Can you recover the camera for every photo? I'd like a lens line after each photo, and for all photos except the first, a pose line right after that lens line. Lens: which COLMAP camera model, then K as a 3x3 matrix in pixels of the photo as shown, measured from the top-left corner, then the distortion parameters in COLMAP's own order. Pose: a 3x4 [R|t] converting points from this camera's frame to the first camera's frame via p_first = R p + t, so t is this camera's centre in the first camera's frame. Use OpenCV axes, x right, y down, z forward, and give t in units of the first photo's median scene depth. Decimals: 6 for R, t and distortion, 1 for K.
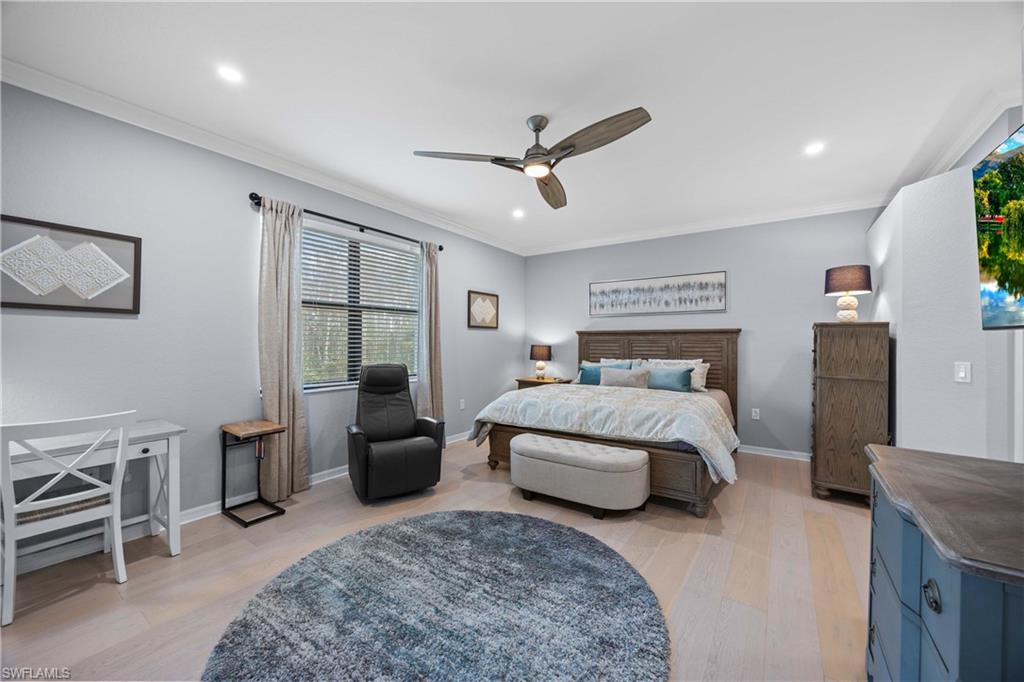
lens RADIAL K [[390.7, 0, 512.0], [0, 390.7, 341.0], [0, 0, 1]] dist [-0.001680, -0.000081]
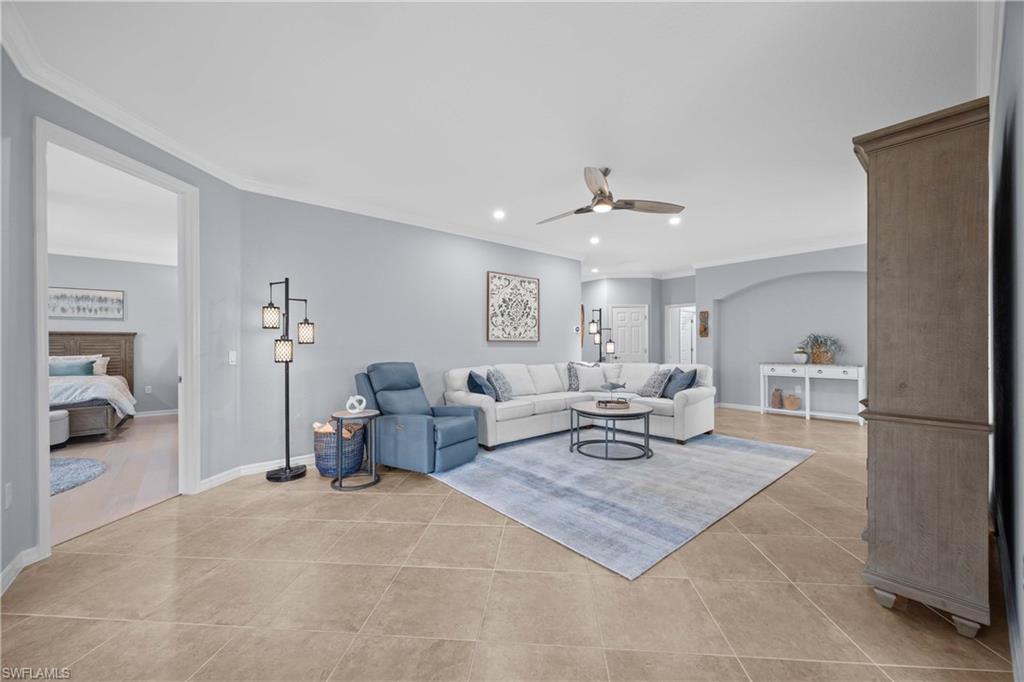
lens RADIAL K [[390.7, 0, 512.0], [0, 390.7, 341.0], [0, 0, 1]] dist [-0.001680, -0.000081]
pose [[0.263062, 0.005000, 0.964766, -0.439152], [0.006861, 0.999952, -0.007053, 0.019523], [-0.964754, 0.008475, 0.263015, -0.717475]]
